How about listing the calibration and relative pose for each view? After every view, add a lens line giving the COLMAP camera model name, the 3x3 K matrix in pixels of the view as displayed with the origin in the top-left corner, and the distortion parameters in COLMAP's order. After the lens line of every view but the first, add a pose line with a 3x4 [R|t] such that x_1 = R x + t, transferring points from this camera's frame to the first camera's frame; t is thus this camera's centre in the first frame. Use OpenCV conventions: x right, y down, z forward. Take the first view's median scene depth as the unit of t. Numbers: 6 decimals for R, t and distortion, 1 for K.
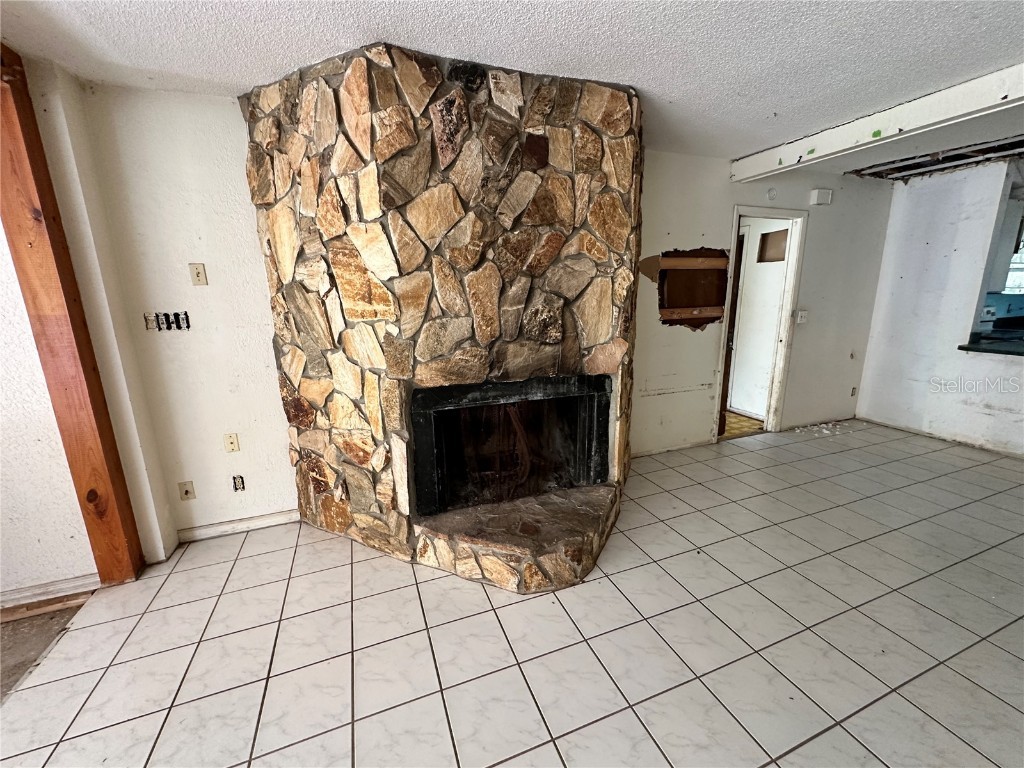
lens RADIAL K [[409.1, 0, 512.0], [0, 409.1, 384.0], [0, 0, 1]] dist [-0.001308, 0.000205]
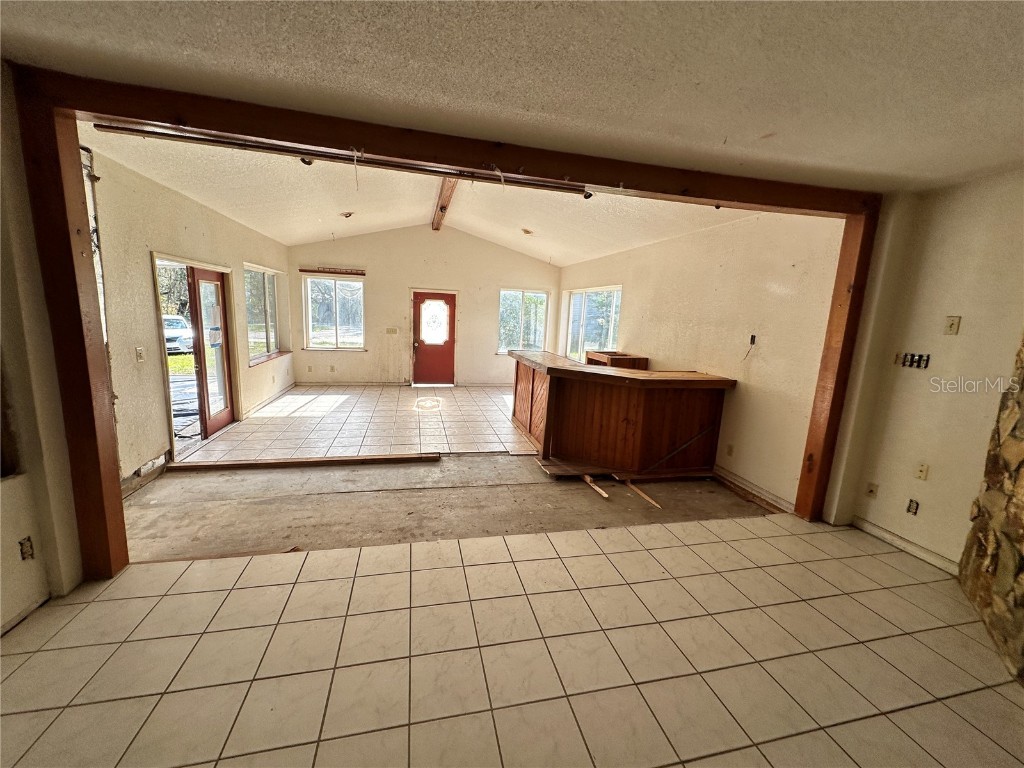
lens RADIAL K [[409.1, 0, 512.0], [0, 409.1, 384.0], [0, 0, 1]] dist [-0.001308, 0.000205]
pose [[-0.134609, 0.182245, -0.973996, 0.585470], [-0.260719, 0.941793, 0.212251, -0.030250], [0.955984, 0.282510, -0.079259, -0.066550]]
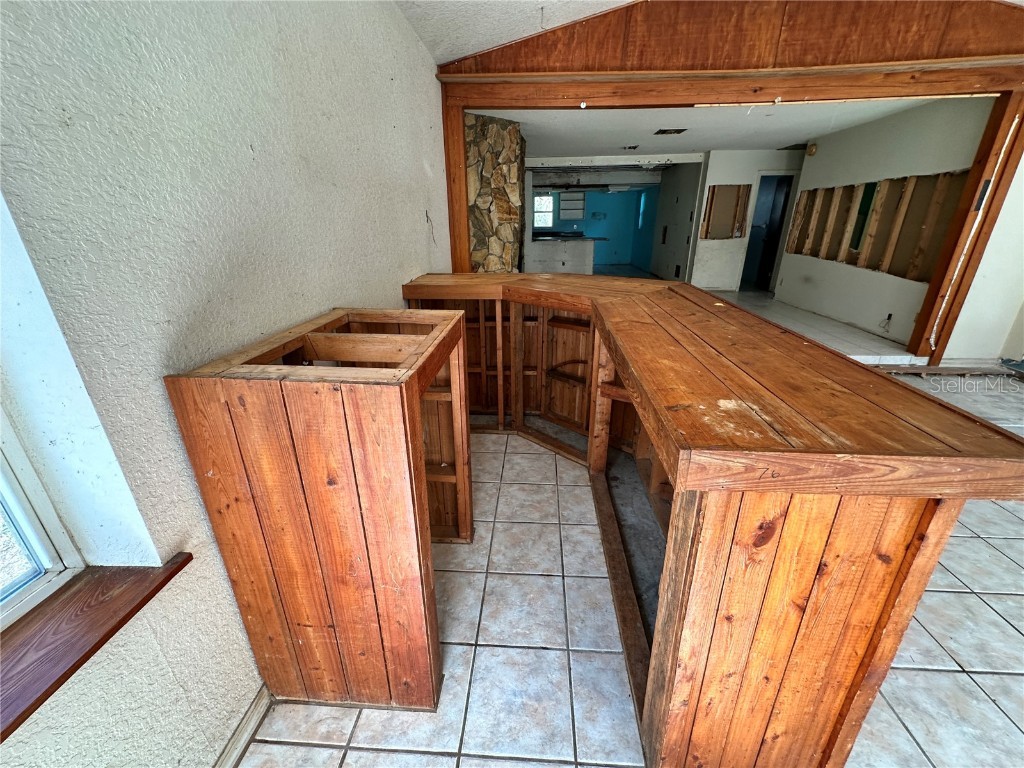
lens RADIAL K [[409.1, 0, 512.0], [0, 409.1, 384.0], [0, 0, 1]] dist [-0.001308, 0.000205]
pose [[0.418391, -0.321478, 0.849471, -2.696690], [0.198492, 0.945022, 0.259875, 0.139809], [-0.886313, 0.059884, 0.459199, -0.157440]]
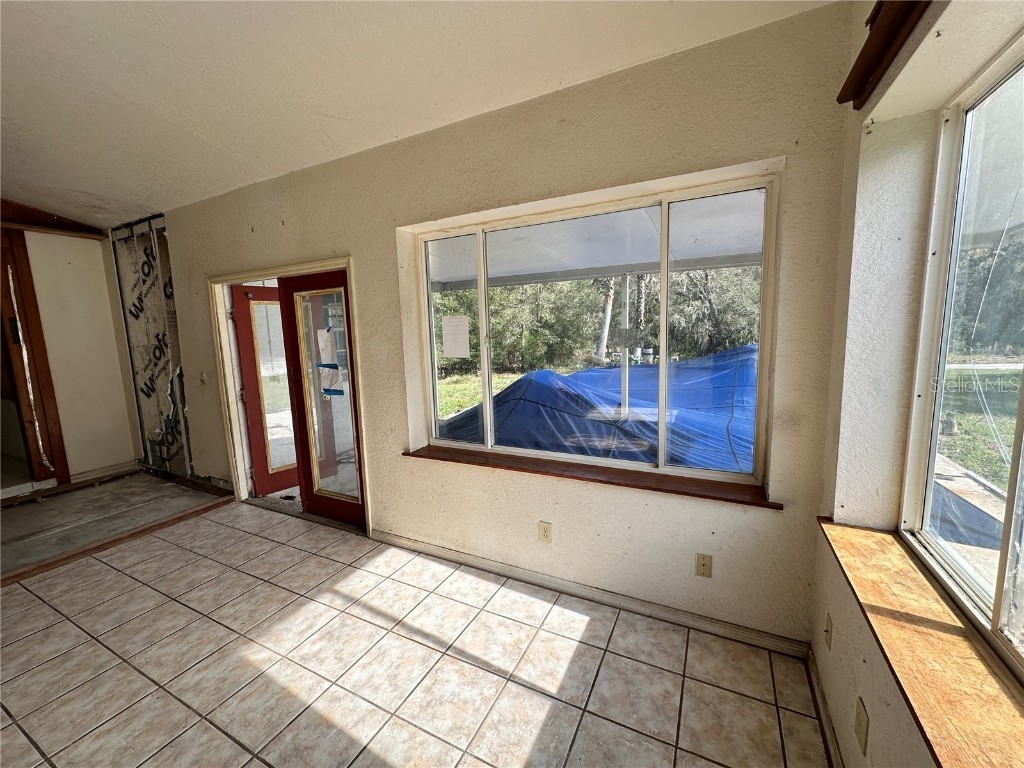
lens RADIAL K [[409.1, 0, 512.0], [0, 409.1, 384.0], [0, 0, 1]] dist [-0.001308, 0.000205]
pose [[-0.668940, -0.060281, 0.740868, -3.053301], [0.204733, 0.943212, 0.261601, 0.427026], [-0.714566, 0.326675, -0.618611, -1.515408]]
